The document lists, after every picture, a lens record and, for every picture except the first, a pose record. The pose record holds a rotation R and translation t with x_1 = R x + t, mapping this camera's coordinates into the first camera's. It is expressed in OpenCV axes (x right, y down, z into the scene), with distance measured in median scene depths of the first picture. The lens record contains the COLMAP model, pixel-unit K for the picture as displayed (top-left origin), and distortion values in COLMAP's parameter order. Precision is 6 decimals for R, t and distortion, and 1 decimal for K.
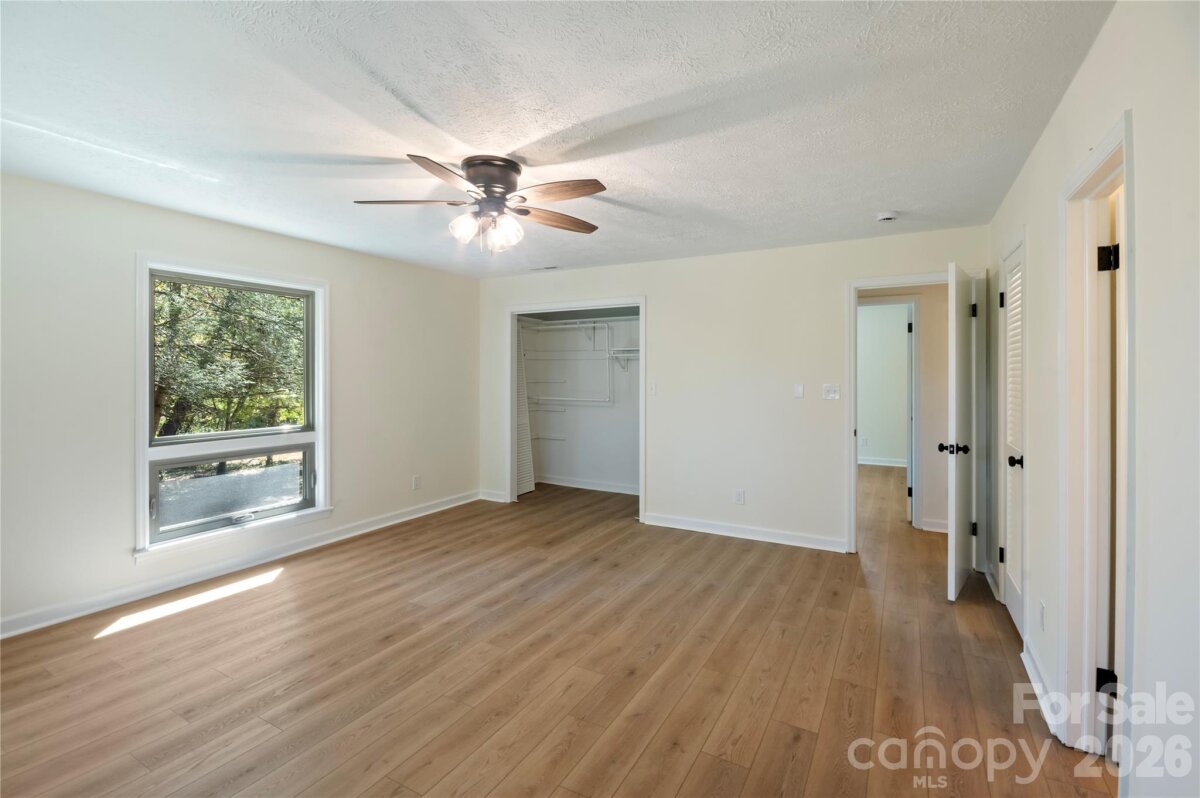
lens RADIAL K [[537.4, 0, 600.3], [0, 537.4, 376.6], [0, 0, 1]] dist [0.000217, -0.000034]
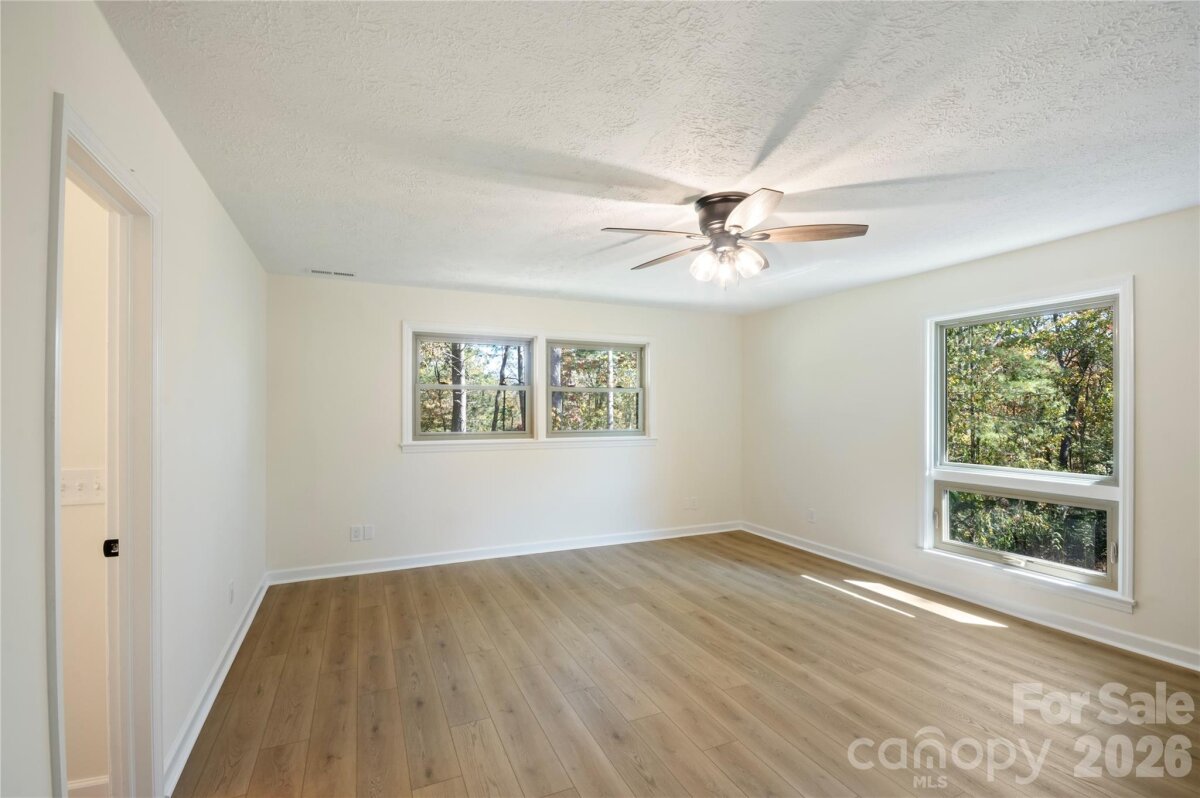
lens RADIAL K [[544.2, 0, 598.0], [0, 544.2, 413.0], [0, 0, 1]] dist [-0.000395, -0.000371]
pose [[-0.600237, 0.000353, -0.799822, 0.734482], [-0.003079, 0.999991, 0.002753, 0.007790], [0.799816, 0.004115, -0.600231, 1.387095]]
